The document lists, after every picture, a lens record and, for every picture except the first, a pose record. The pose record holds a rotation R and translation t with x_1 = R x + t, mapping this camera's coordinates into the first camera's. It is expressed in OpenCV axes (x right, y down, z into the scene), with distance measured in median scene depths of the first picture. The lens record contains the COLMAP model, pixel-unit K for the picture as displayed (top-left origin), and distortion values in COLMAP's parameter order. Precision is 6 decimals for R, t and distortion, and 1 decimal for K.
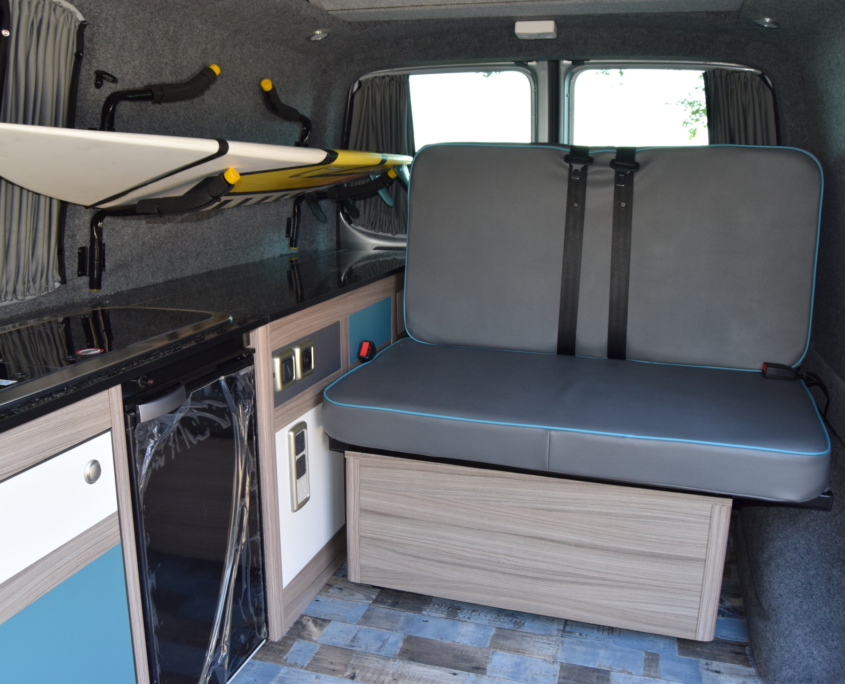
lens RADIAL K [[802.9, 0, 418.7], [0, 802.9, 347.9], [0, 0, 1]] dist [-0.094688, 0.034771]
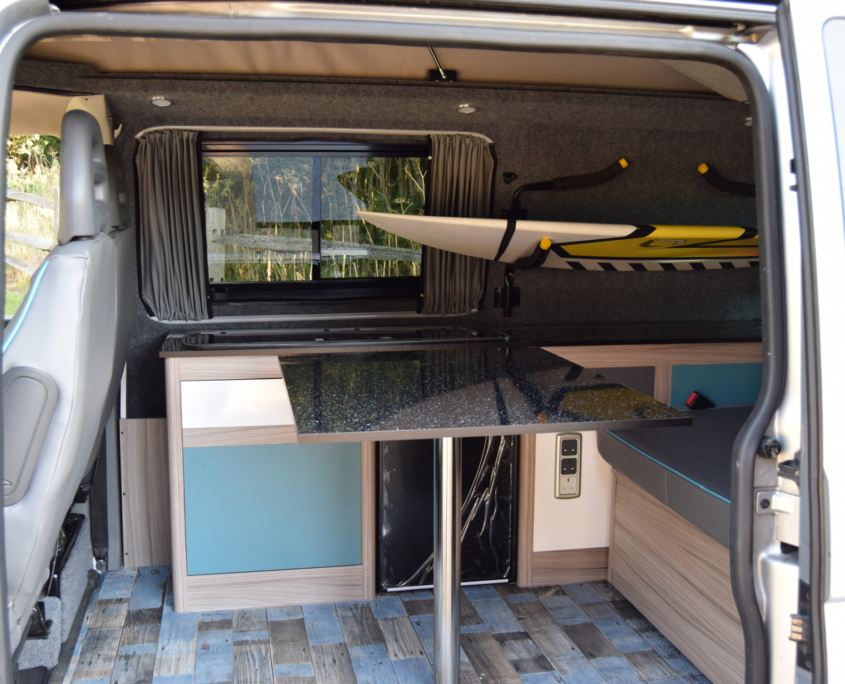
lens RADIAL K [[928.0, 0, 413.9], [0, 928.0, 342.1], [0, 0, 1]] dist [-0.075159, -0.005783]
pose [[0.481464, 0.111844, -0.869301, 1.016298], [-0.198873, 0.979896, 0.015927, -0.022526], [0.853605, 0.165212, 0.494027, 0.012848]]
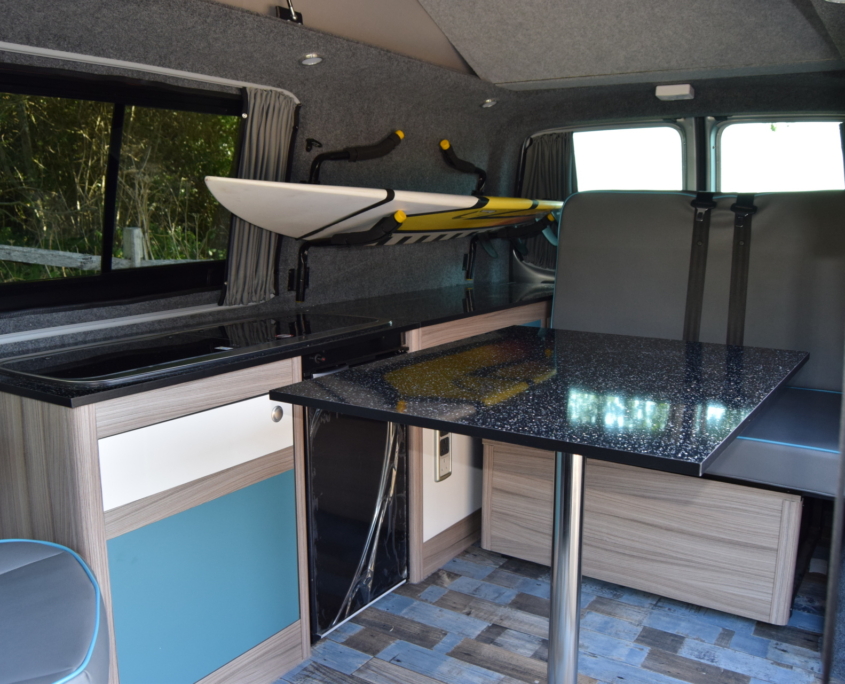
lens RADIAL K [[802.9, 0, 418.7], [0, 802.9, 347.9], [0, 0, 1]] dist [-0.094688, 0.034771]
pose [[0.961169, 0.040739, -0.272936, 0.151595], [-0.056396, 0.997168, -0.049763, 0.059420], [0.270136, 0.063223, 0.960744, -0.230214]]
